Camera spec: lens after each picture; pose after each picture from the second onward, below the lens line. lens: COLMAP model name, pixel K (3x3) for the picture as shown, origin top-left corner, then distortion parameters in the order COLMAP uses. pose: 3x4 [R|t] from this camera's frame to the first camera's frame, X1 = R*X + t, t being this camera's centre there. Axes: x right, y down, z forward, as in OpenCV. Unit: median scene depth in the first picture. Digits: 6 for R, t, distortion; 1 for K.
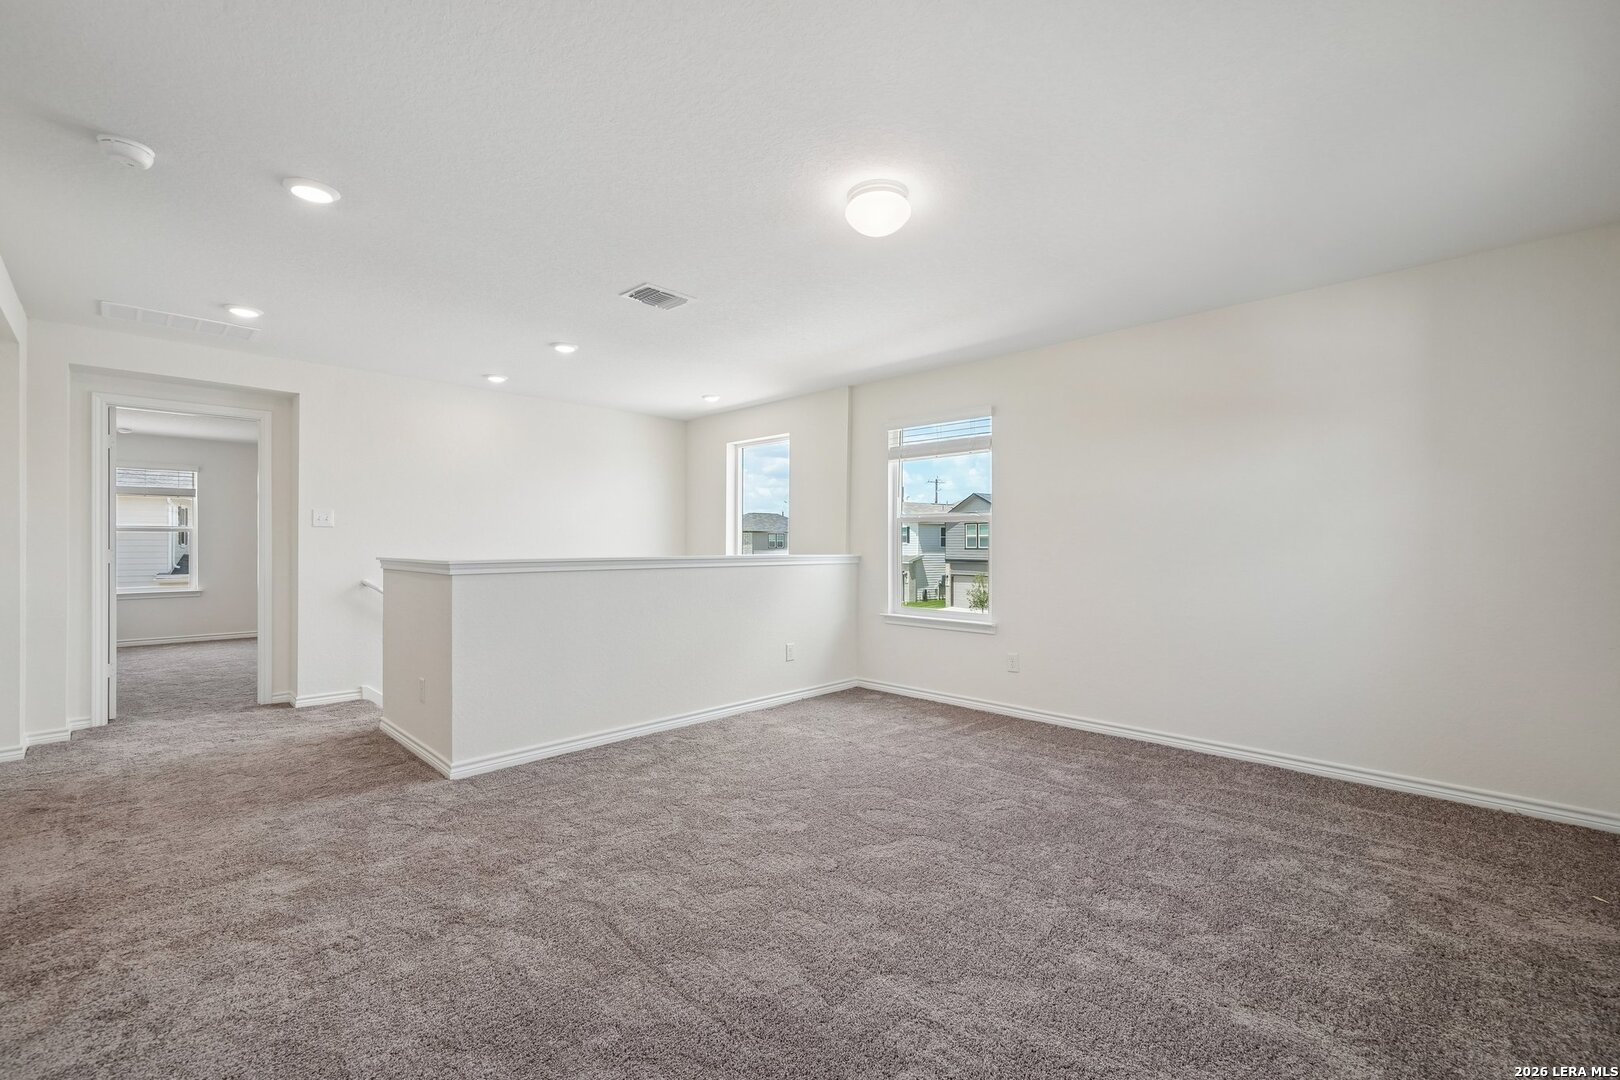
lens RADIAL K [[678.4, 0, 808.2], [0, 678.4, 541.0], [0, 0, 1]] dist [-0.001637, 0.004014]
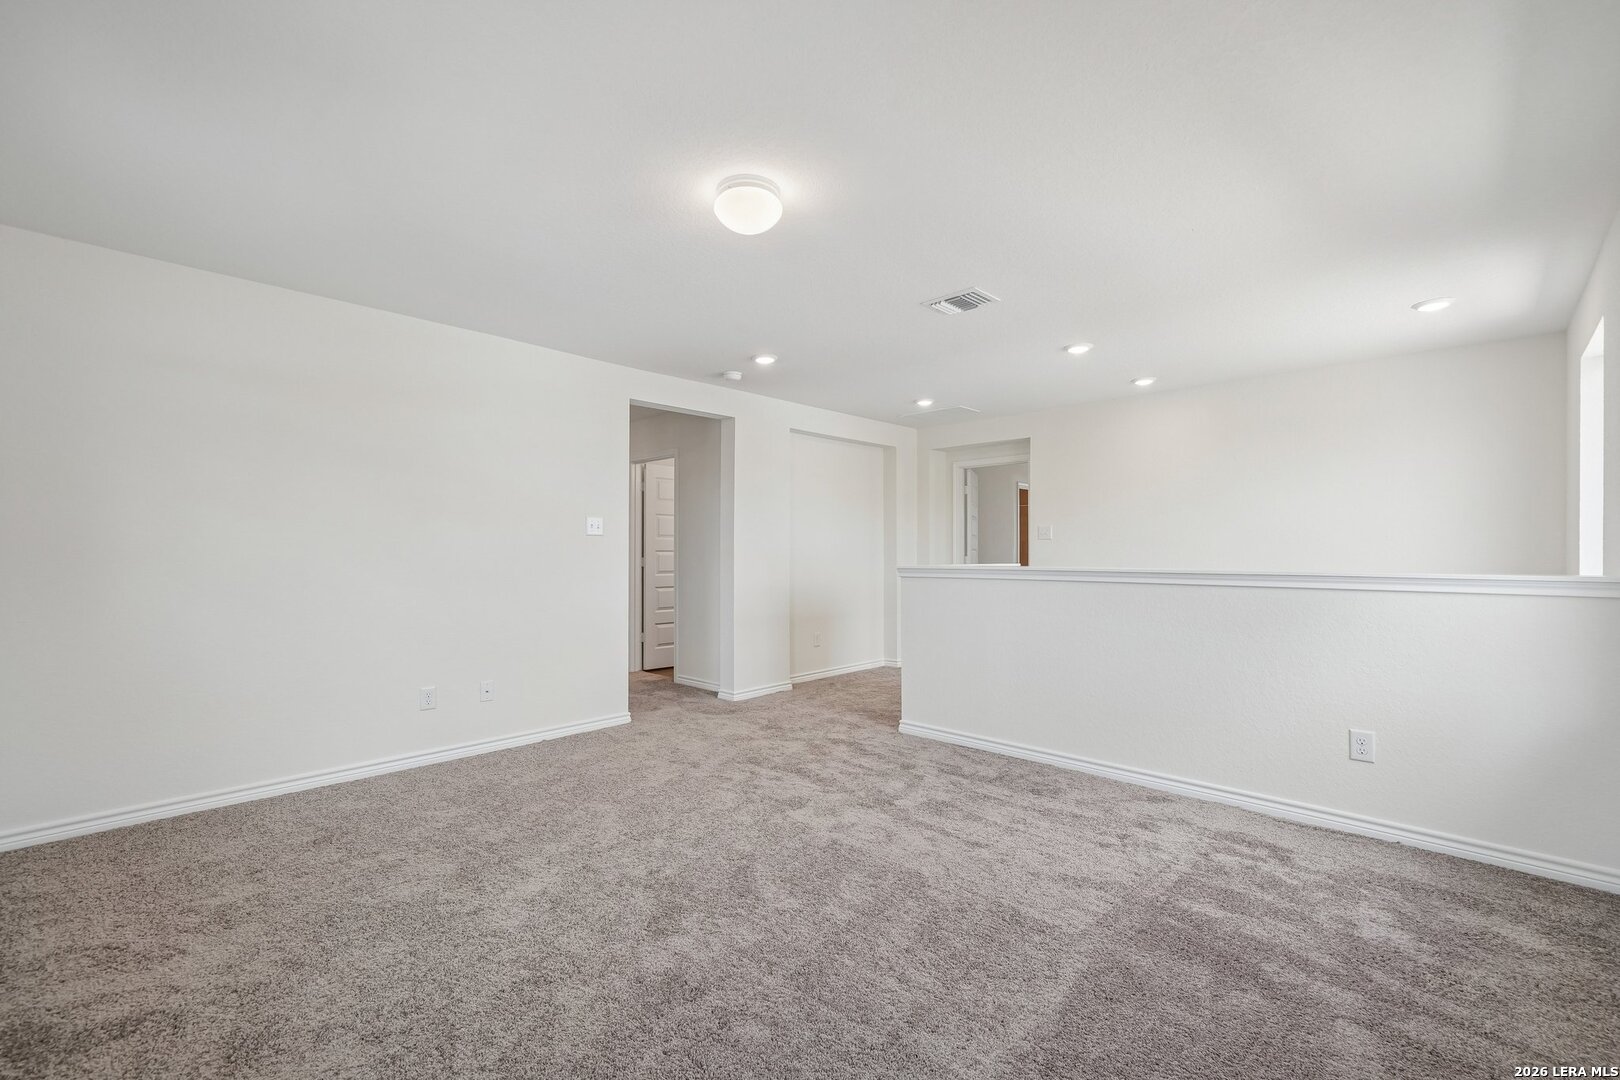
lens RADIAL K [[678.4, 0, 808.2], [0, 678.4, 541.0], [0, 0, 1]] dist [-0.001637, 0.004014]
pose [[0.017011, -0.013753, -0.999761, 0.725068], [0.005146, 0.999893, -0.013667, -0.000537], [0.999842, -0.004912, 0.017080, 0.731394]]
